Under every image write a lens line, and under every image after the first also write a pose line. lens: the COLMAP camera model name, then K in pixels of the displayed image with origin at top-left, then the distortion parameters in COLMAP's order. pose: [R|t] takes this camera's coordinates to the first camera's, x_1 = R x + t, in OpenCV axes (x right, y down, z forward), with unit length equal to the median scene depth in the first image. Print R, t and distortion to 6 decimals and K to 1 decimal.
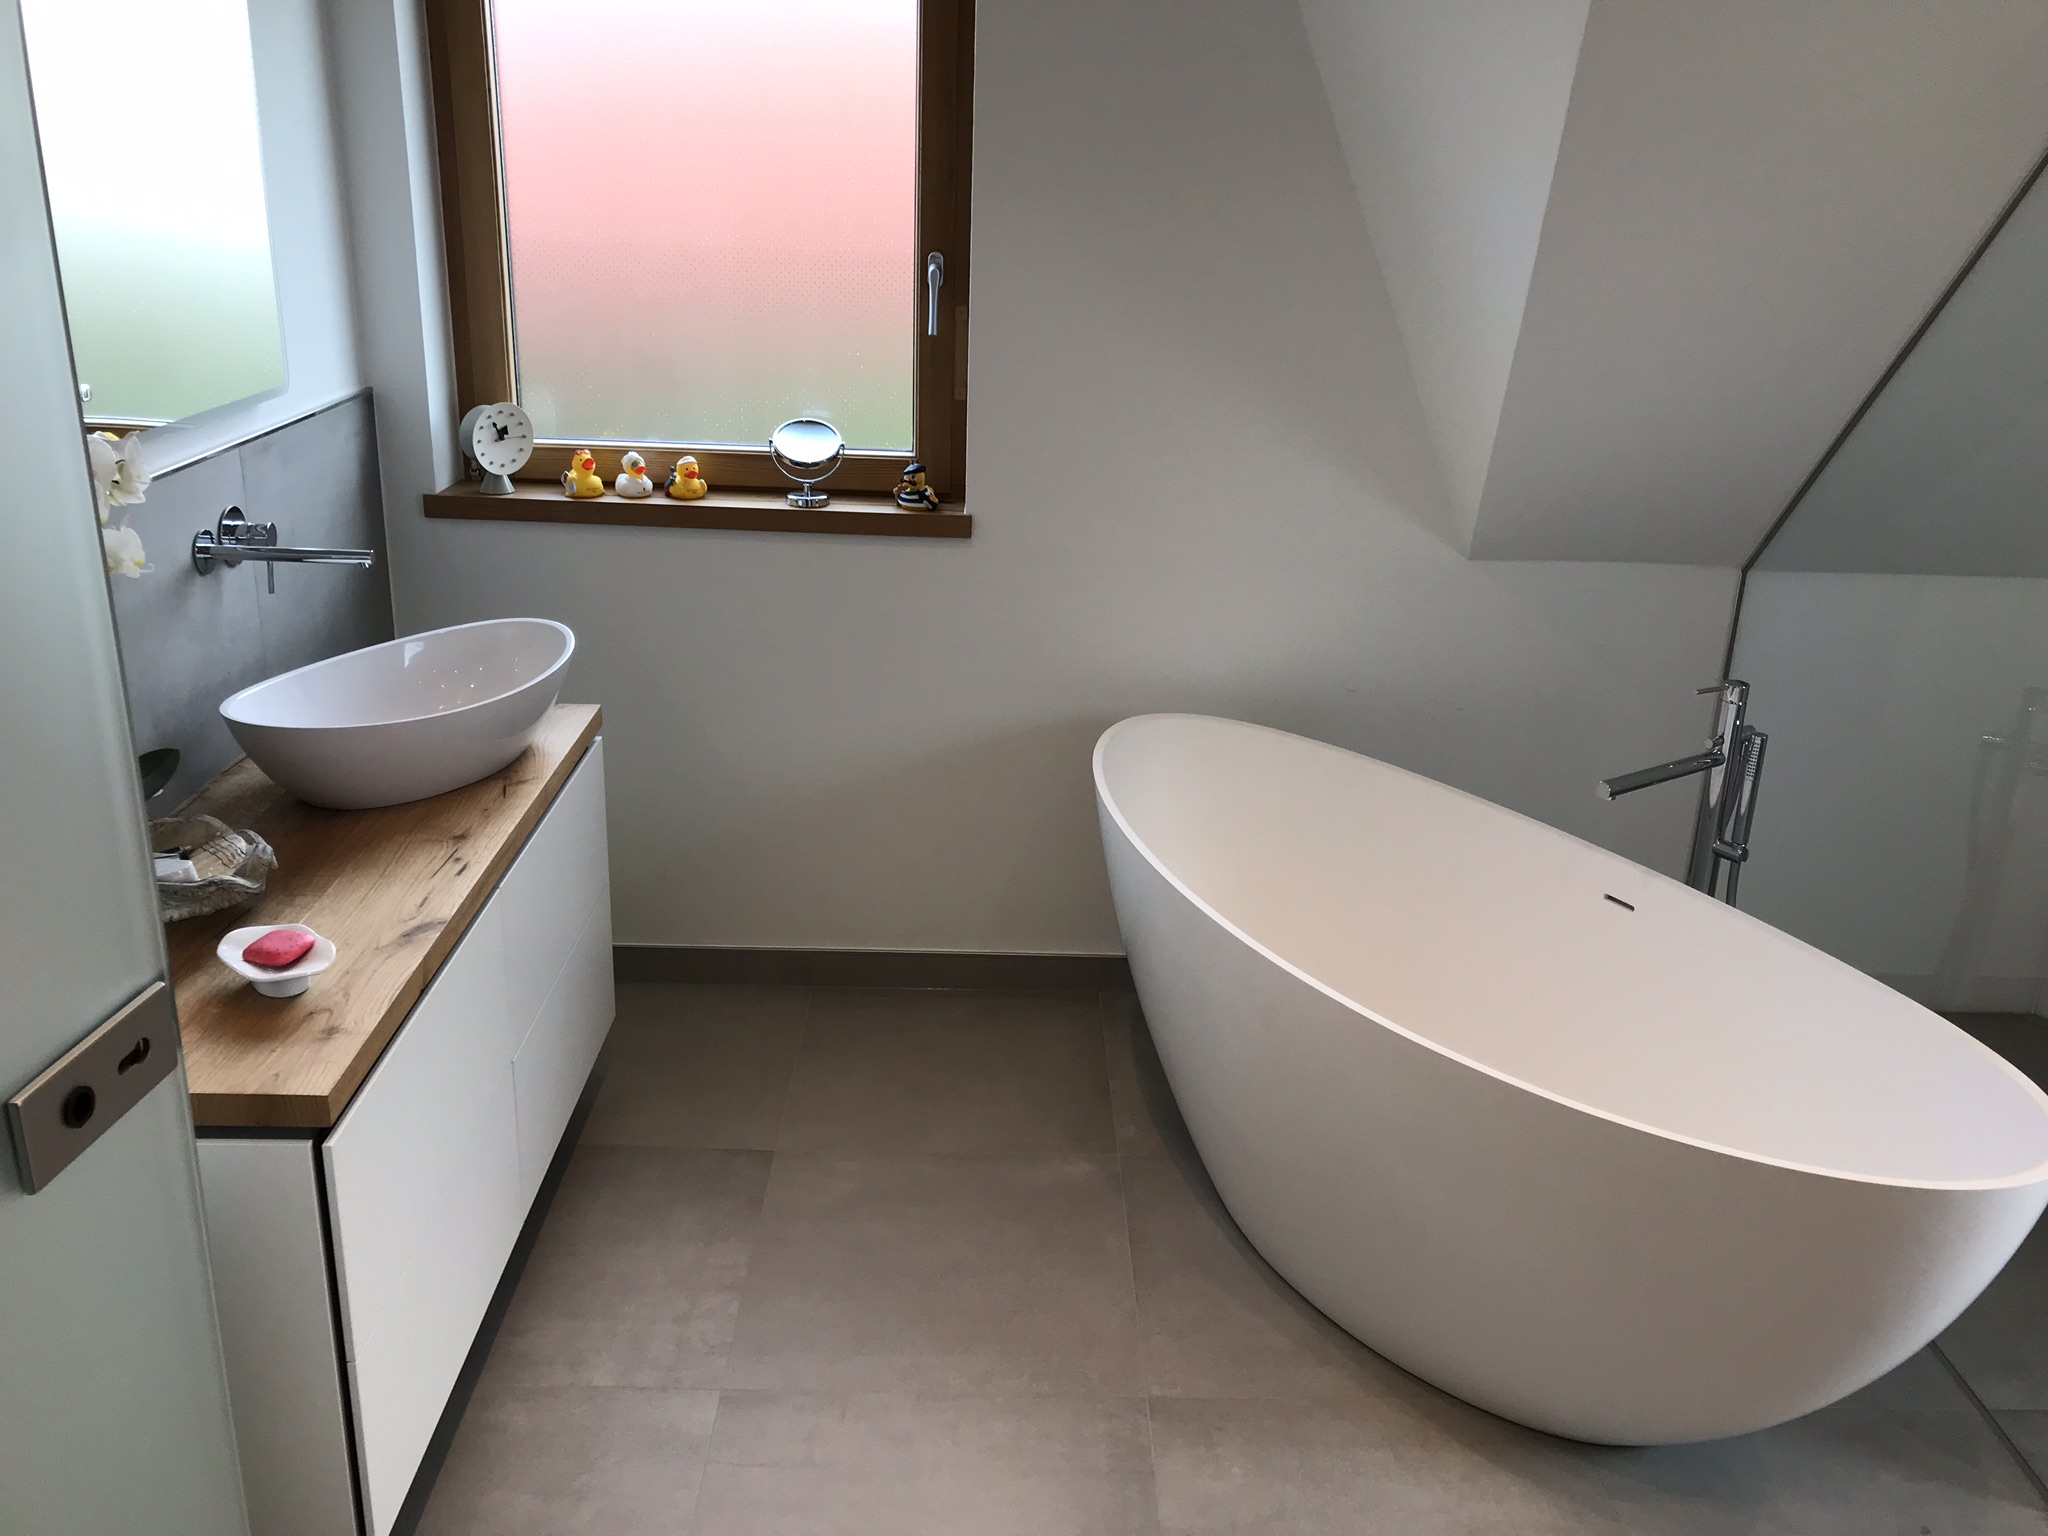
lens RADIAL K [[1659.2, 0, 1024.0], [0, 1659.2, 768.0], [0, 0, 1]] dist [0.003783, 0.004742]
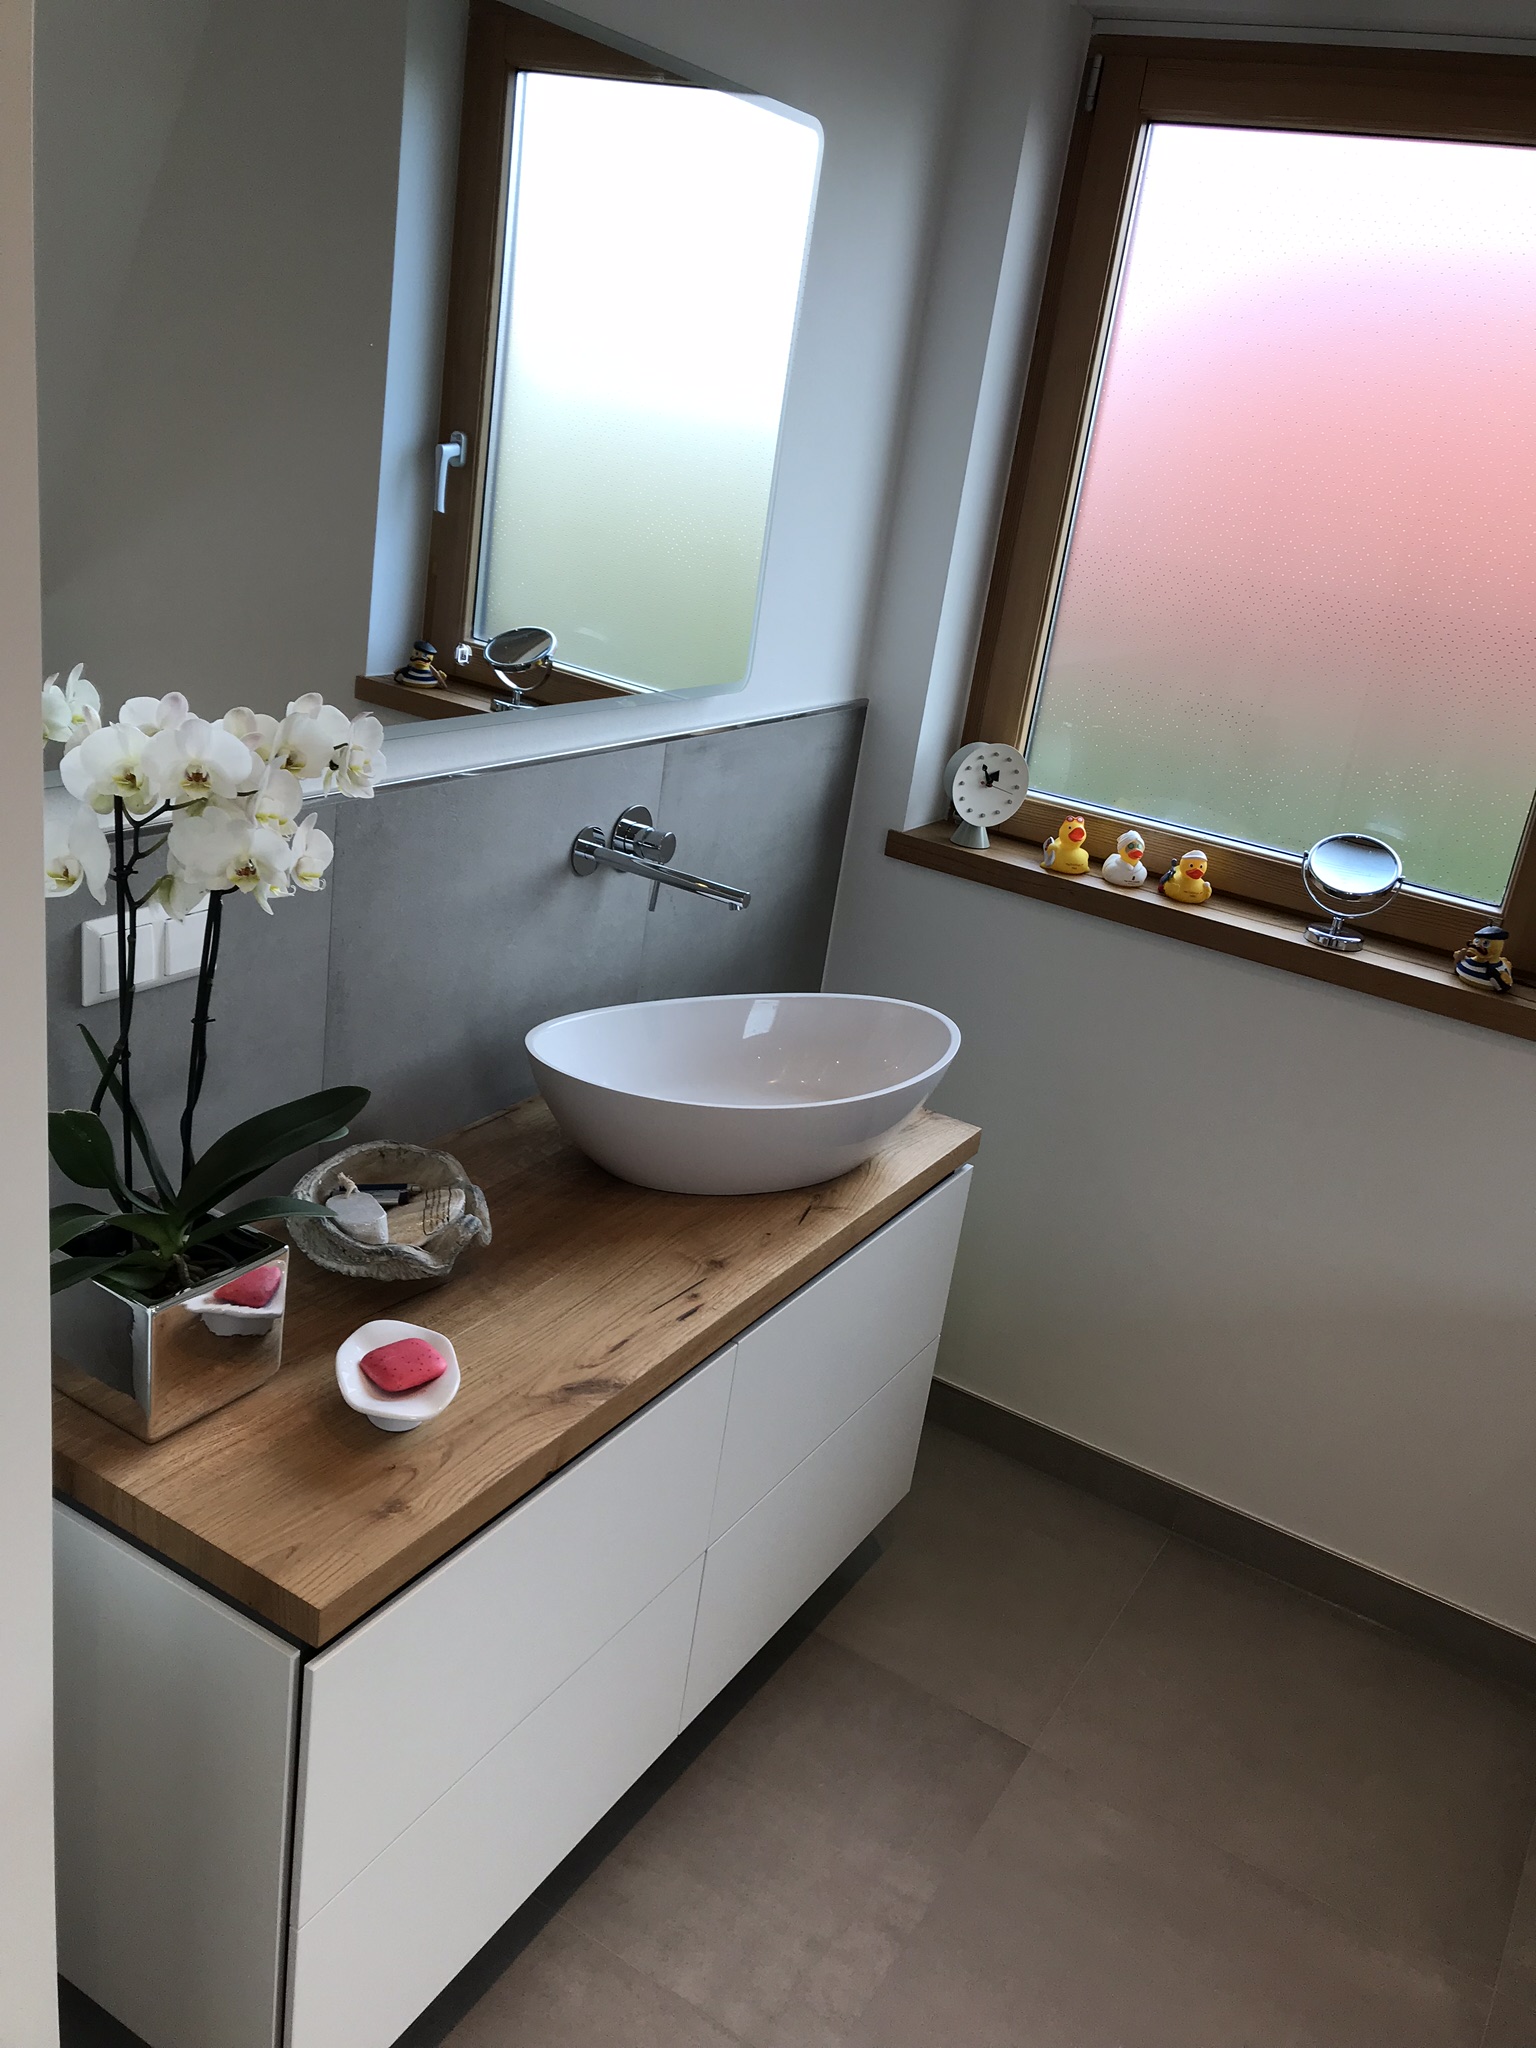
lens RADIAL K [[1673.9, 0, 771.1], [0, 1673.9, 1043.6], [0, 0, 1]] dist [0.105899, -0.218995]
pose [[0.850605, 0.264885, -0.454210, 0.017730], [-0.282649, 0.958760, 0.029806, -0.073194], [0.443374, 0.103029, 0.890396, 0.221882]]
